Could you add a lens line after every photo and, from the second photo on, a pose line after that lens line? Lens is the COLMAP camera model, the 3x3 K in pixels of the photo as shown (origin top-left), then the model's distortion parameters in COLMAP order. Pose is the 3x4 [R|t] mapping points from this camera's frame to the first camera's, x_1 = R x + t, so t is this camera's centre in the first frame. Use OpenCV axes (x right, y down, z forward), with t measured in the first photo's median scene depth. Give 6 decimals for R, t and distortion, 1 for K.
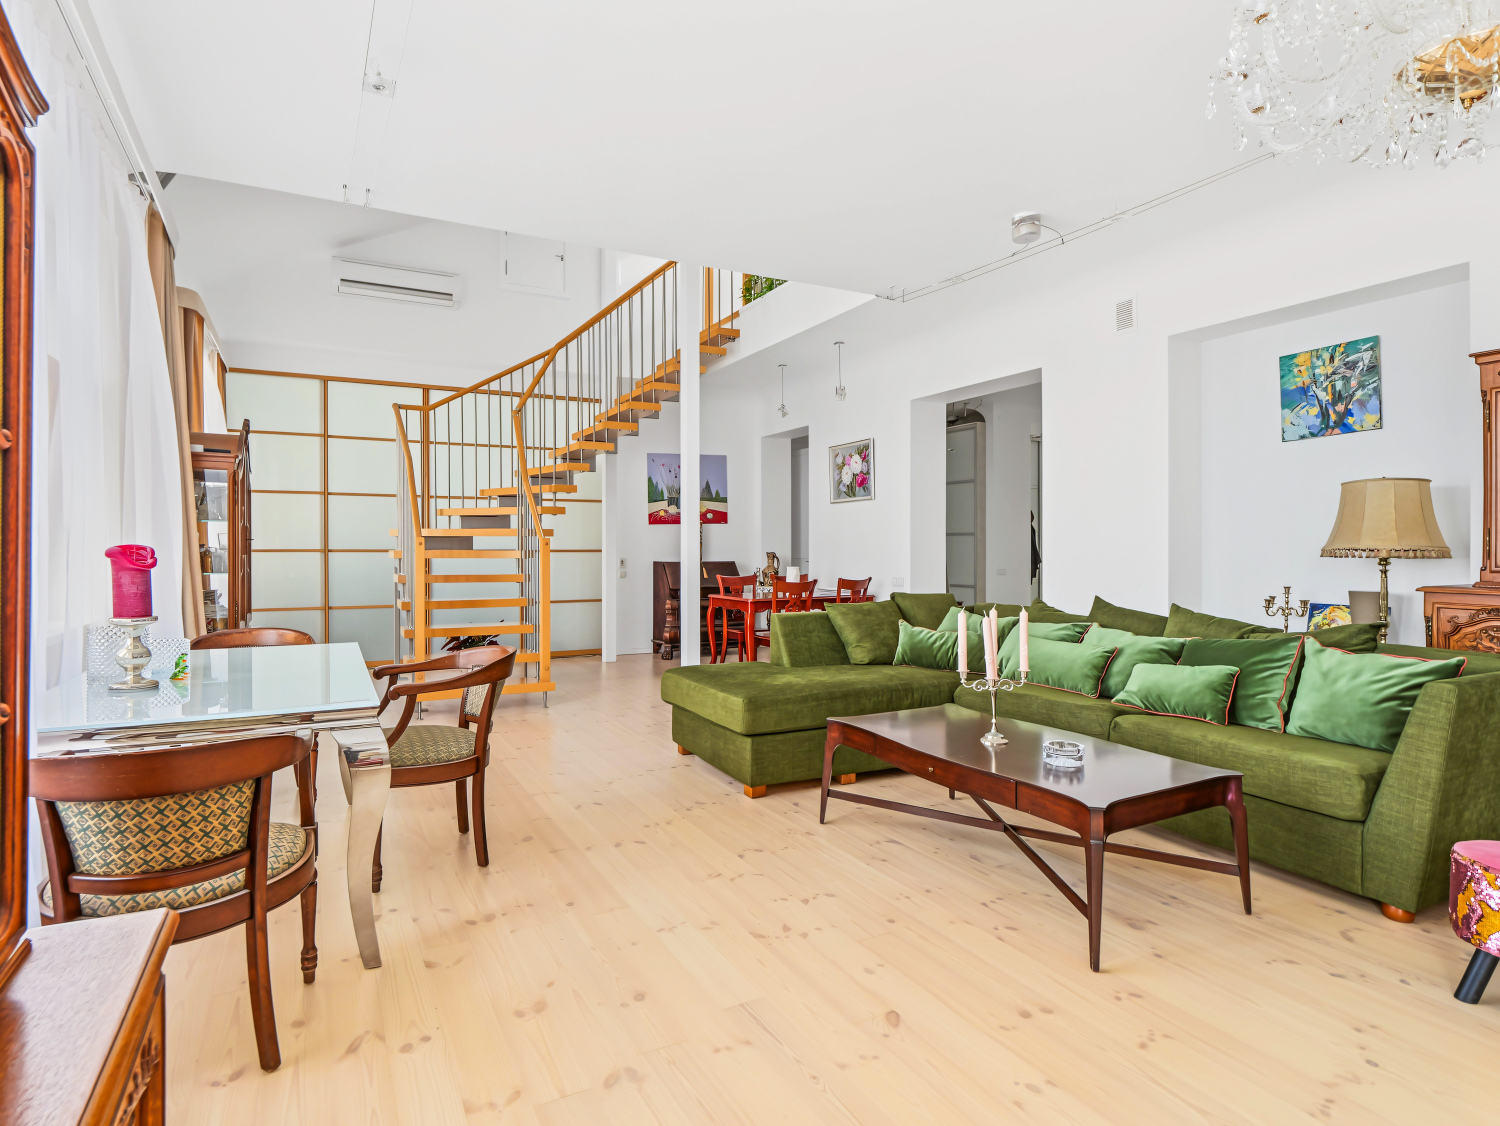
lens RADIAL K [[782.0, 0, 750.0], [0, 782.0, 563.0], [0, 0, 1]] dist [0.015634, -0.000840]
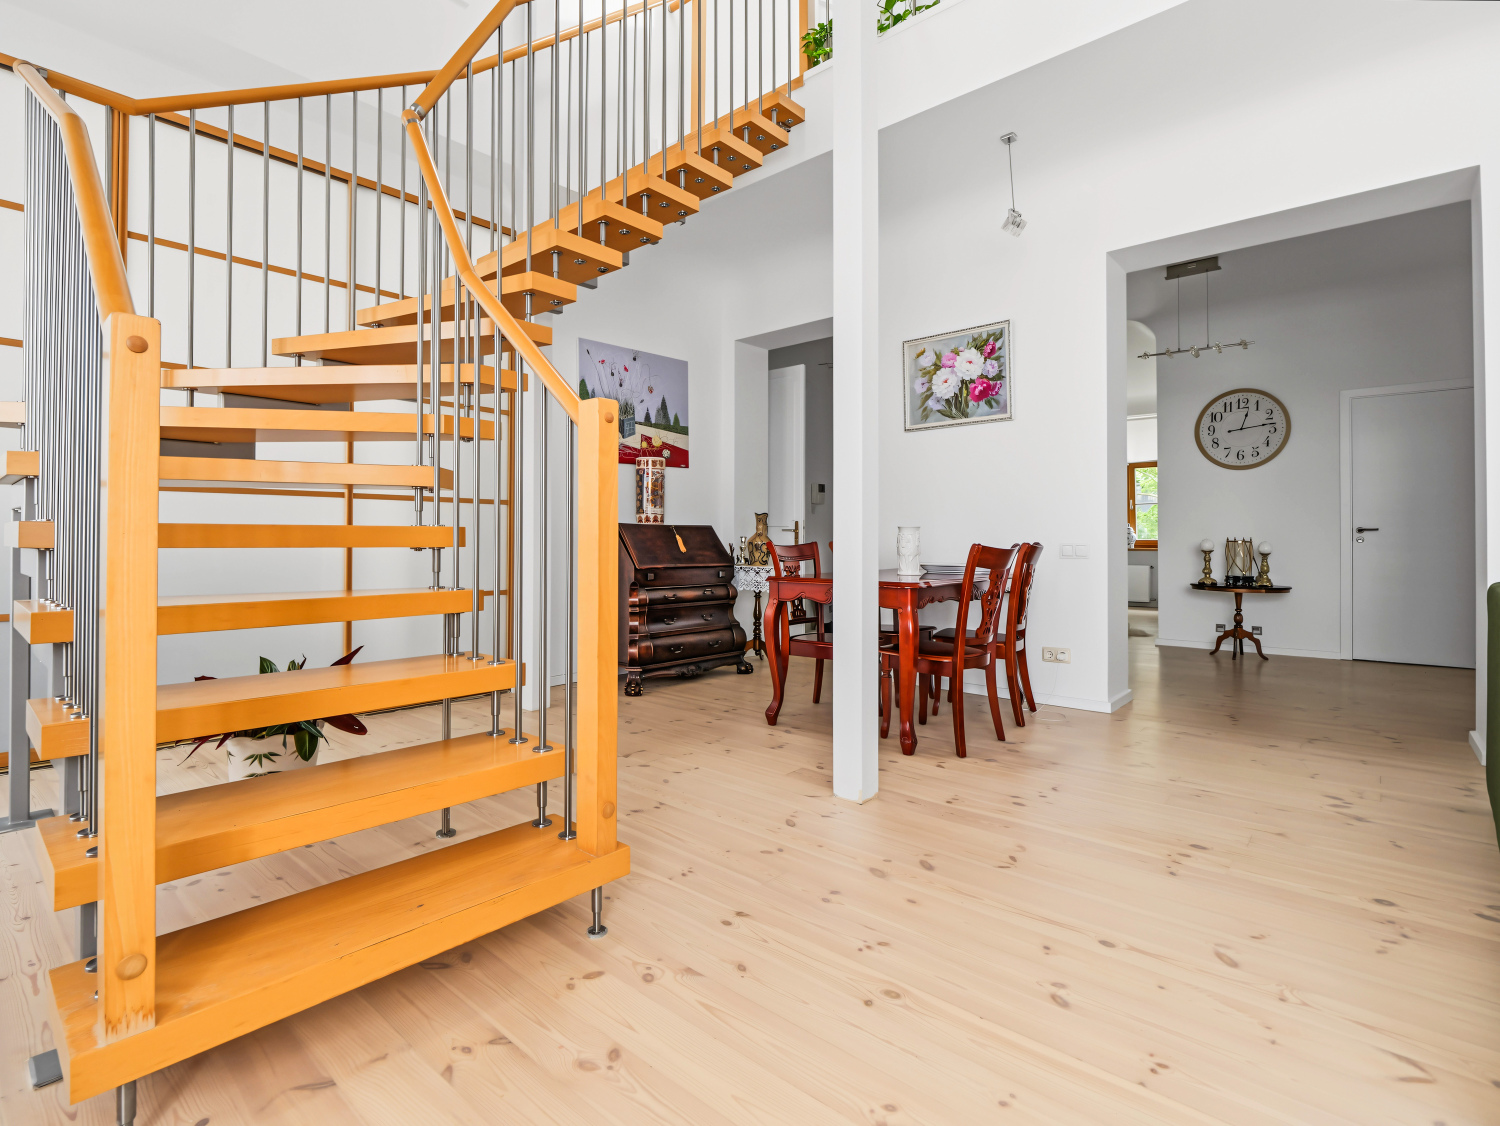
lens RADIAL K [[712.4, 0, 751.6], [0, 712.4, 556.6], [0, 0, 1]] dist [-0.039137, -0.000159]
pose [[0.934869, -0.004737, 0.354962, -0.224197], [0.003227, 0.999983, 0.004845, 0.022950], [-0.354978, -0.003384, 0.934868, 0.526771]]
